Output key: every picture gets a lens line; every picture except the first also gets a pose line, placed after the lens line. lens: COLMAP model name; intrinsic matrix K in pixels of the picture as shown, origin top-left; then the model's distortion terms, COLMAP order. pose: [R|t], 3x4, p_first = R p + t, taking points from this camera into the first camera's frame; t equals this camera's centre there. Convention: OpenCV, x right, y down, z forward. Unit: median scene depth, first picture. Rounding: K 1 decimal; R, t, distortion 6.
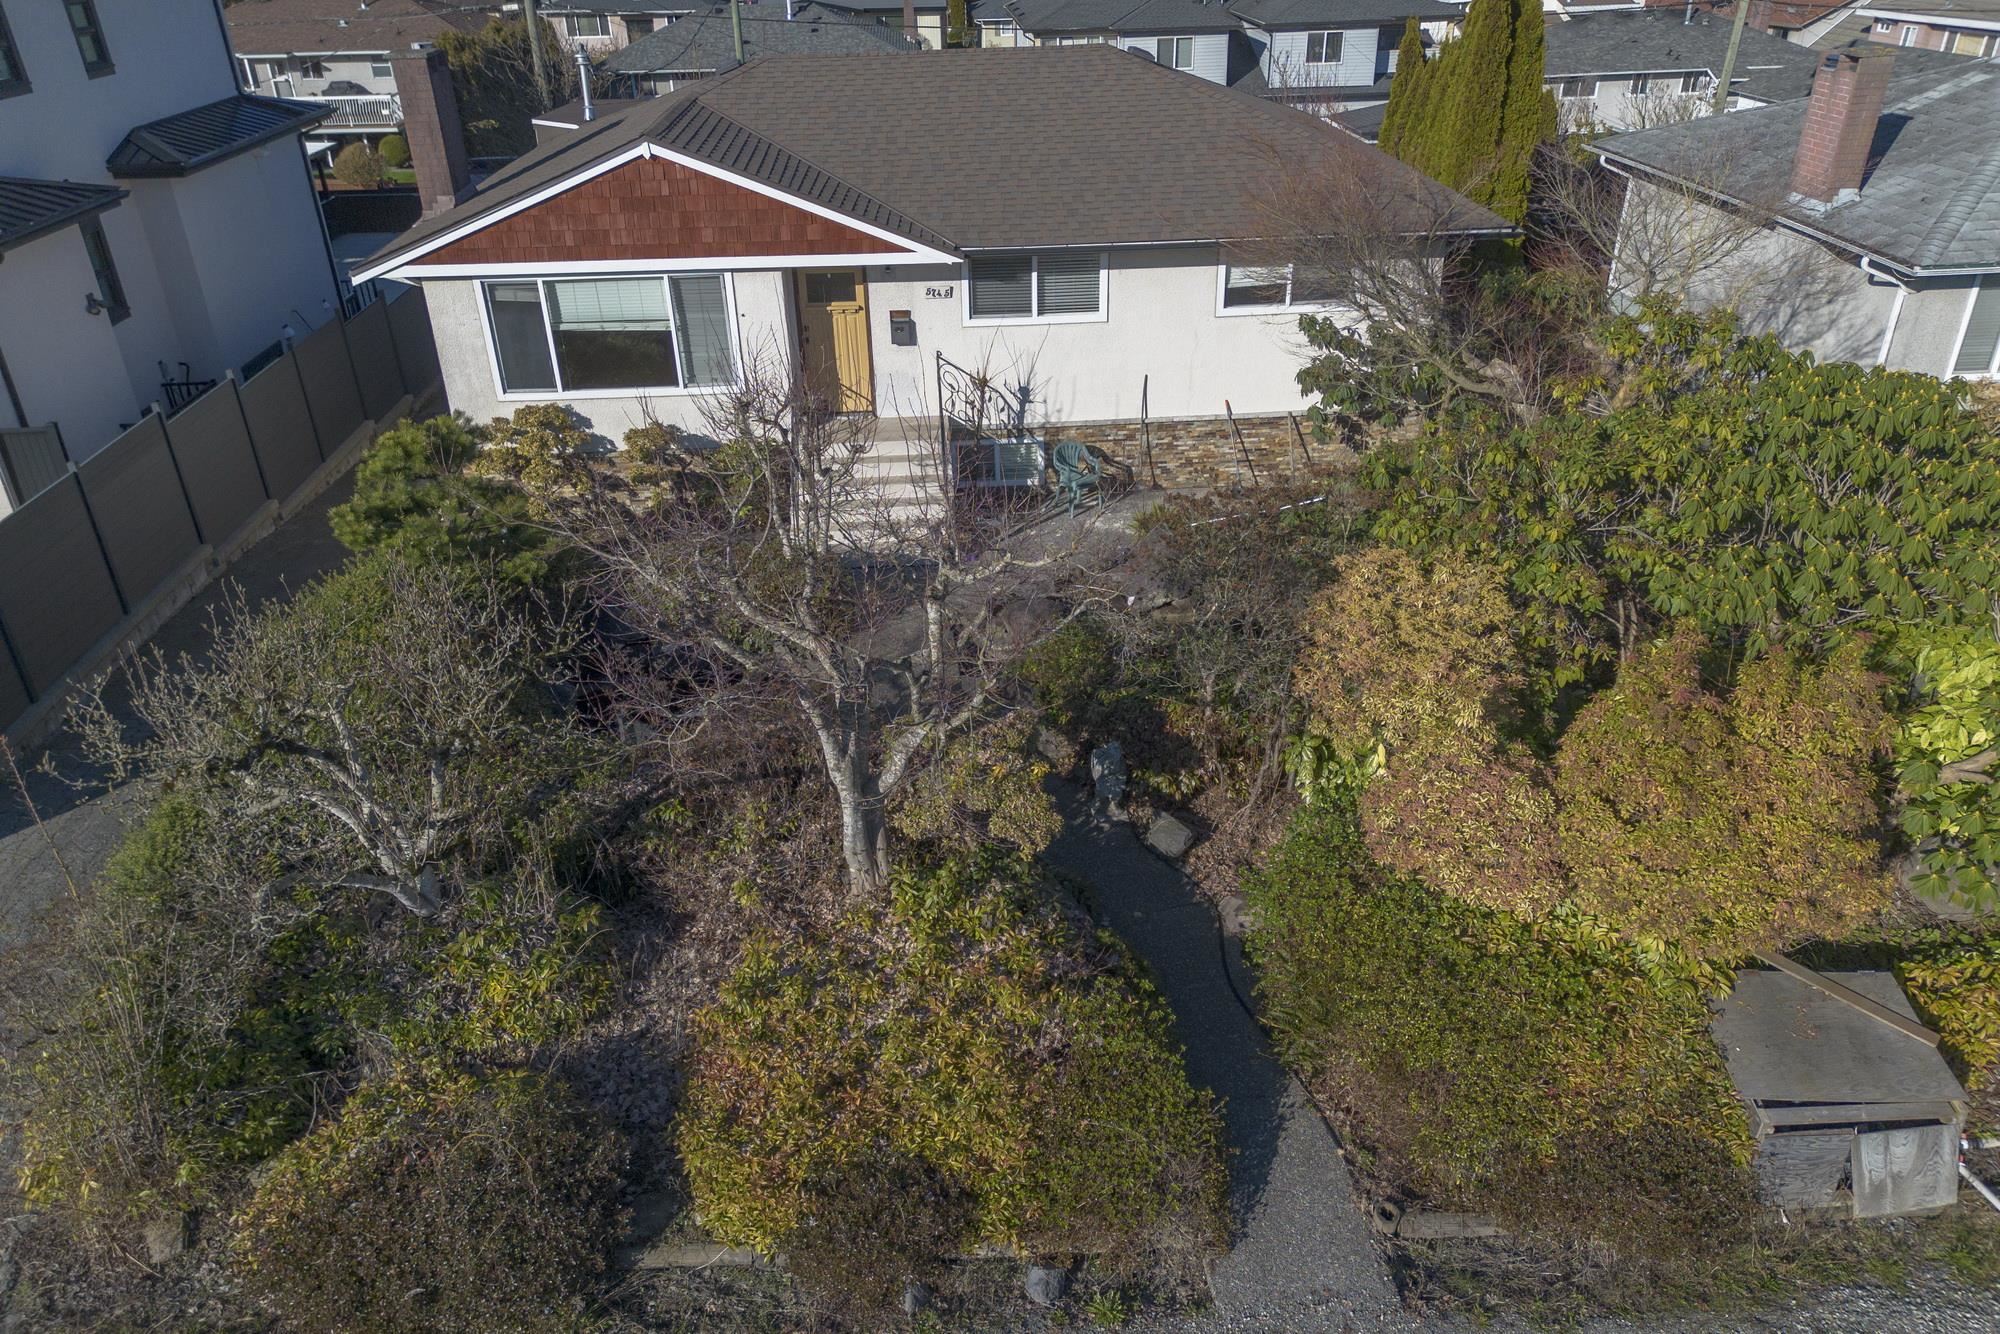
lens RADIAL K [[1424.1, 0, 994.5], [0, 1424.1, 698.2], [0, 0, 1]] dist [0.001477, -0.004730]
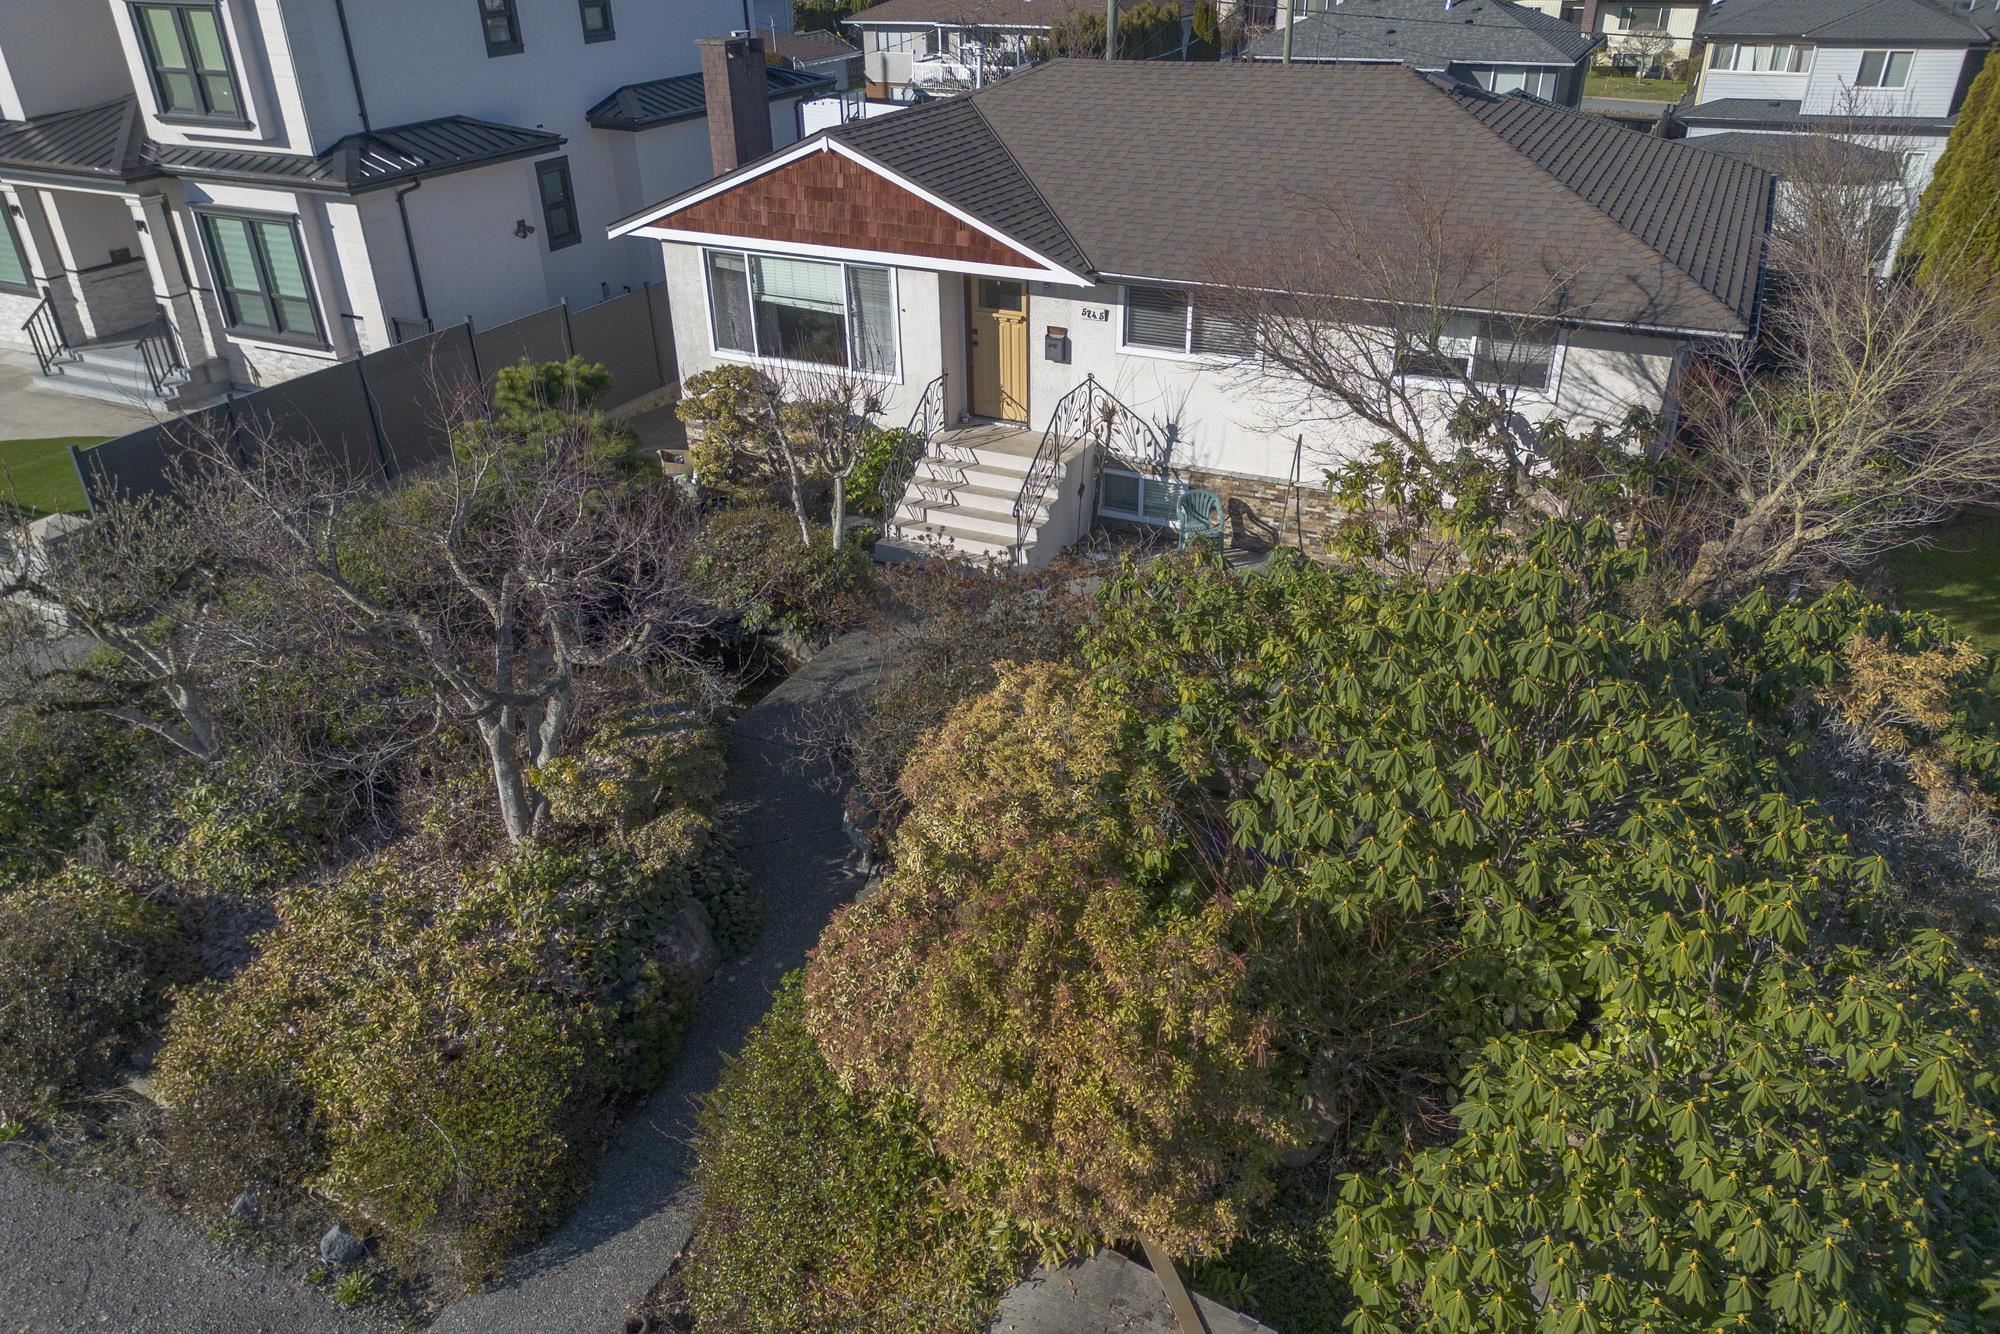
lens RADIAL K [[1416.9, 0, 1000.0], [0, 1416.9, 667.0], [0, 0, 1]] dist [-0.000328, -0.000221]
pose [[0.871012, 0.242245, -0.427383, 0.375415], [-0.244467, 0.968335, 0.050636, -0.085936], [0.426116, 0.060376, 0.902652, 0.117995]]
